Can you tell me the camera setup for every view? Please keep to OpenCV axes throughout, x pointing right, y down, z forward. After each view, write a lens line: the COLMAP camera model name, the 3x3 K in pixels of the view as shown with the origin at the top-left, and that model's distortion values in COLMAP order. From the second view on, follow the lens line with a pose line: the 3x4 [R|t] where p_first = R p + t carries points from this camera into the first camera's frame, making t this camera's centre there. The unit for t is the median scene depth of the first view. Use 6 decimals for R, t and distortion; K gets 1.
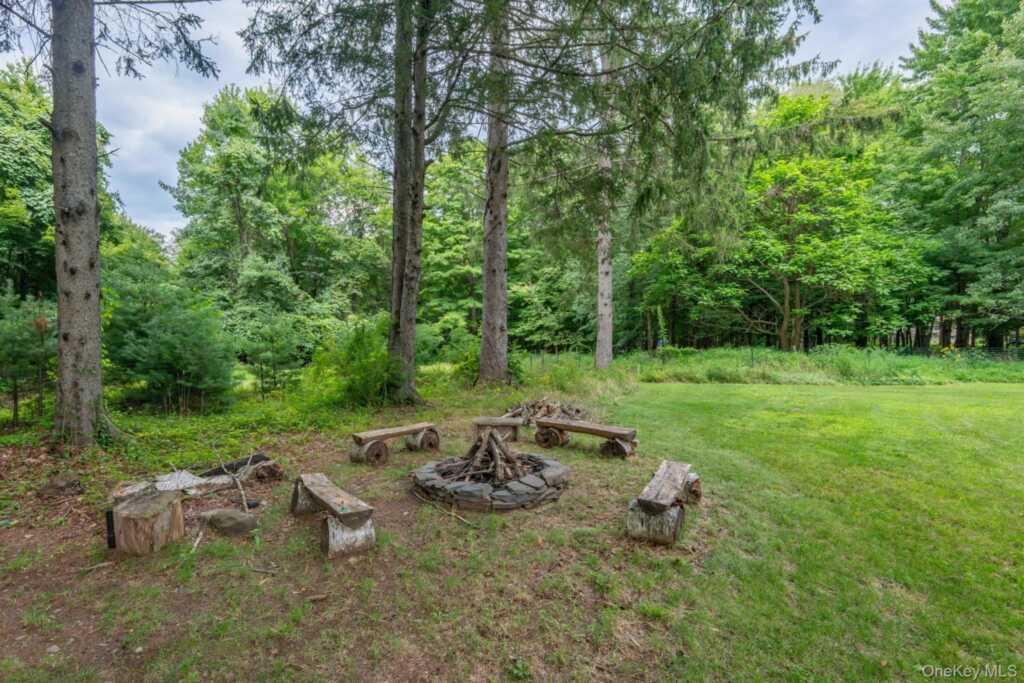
lens RADIAL K [[443.2, 0, 510.3], [0, 443.2, 348.2], [0, 0, 1]] dist [0.000037, -0.000161]
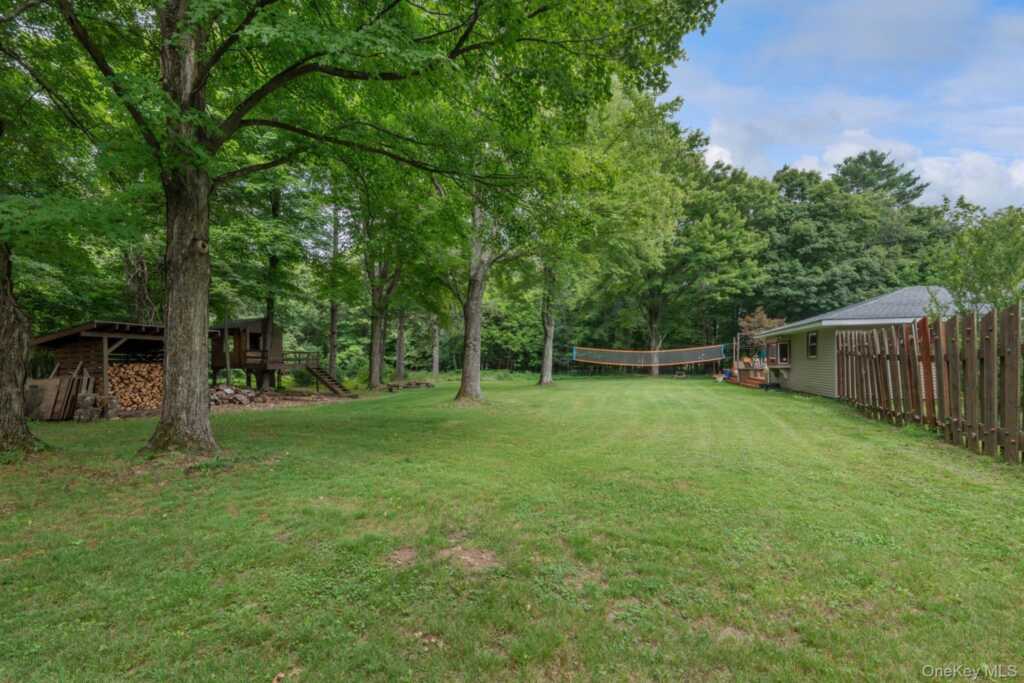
lens RADIAL K [[443.2, 0, 510.3], [0, 443.2, 348.2], [0, 0, 1]] dist [0.000037, -0.000161]
pose [[0.951523, 0.024067, 0.306635, -0.096210], [-0.012553, 0.999142, -0.039468, -0.014228], [-0.307321, 0.033706, 0.951009, -0.899786]]
